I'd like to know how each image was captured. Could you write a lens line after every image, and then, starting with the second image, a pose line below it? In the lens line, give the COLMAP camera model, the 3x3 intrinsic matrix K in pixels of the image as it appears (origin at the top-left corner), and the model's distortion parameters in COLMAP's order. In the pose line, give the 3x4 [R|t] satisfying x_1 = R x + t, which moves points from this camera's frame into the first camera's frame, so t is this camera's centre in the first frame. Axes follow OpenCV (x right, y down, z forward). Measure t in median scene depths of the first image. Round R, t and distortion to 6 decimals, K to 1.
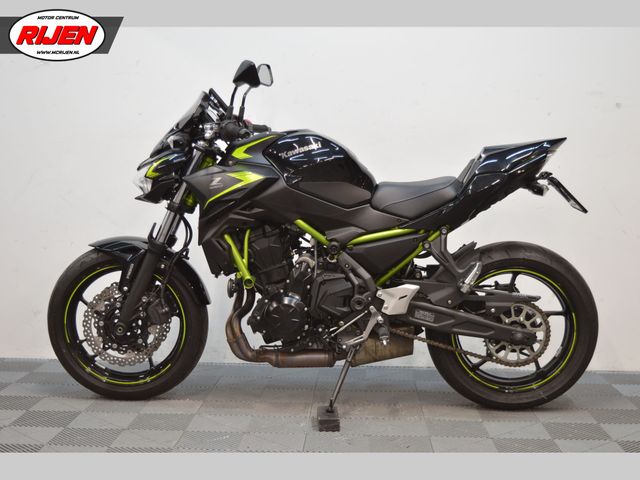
lens RADIAL K [[935.3, 0, 320.3], [0, 935.3, 243.9], [0, 0, 1]] dist [-0.053576, 0.000000]
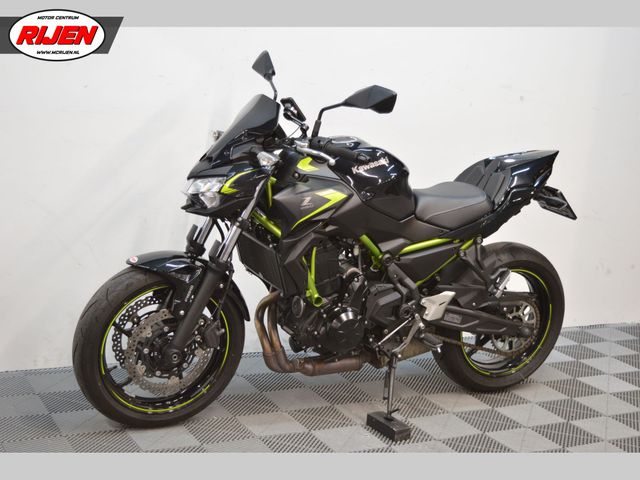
lens RADIAL K [[968.1, 0, 321.5], [0, 968.1, 240.6], [0, 0, 1]] dist [-0.002896, 0.000000]
pose [[0.860835, -0.038265, 0.507444, -0.575688], [-0.031019, 0.991369, 0.127379, -0.147239], [-0.507938, -0.125393, 0.852218, 0.145079]]
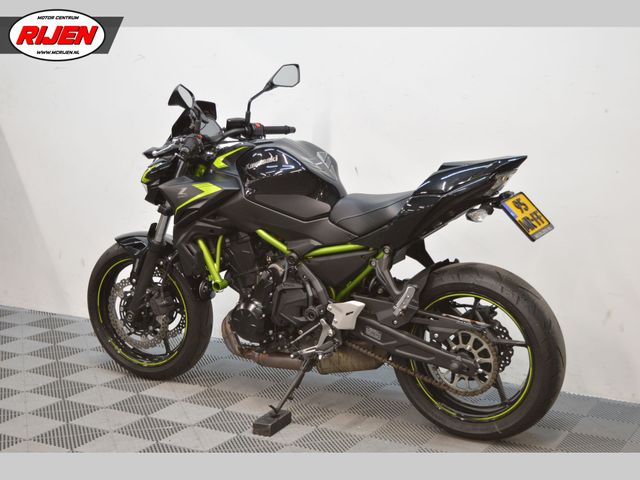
lens RADIAL K [[1072.5, 0, 322.3], [0, 1072.5, 239.8], [0, 0, 1]] dist [-0.029288, 0.000000]
pose [[0.893906, 0.063979, -0.443665, 0.560075], [-0.029585, 0.996025, 0.084023, -0.115260], [0.447277, -0.061982, 0.892245, -0.029404]]
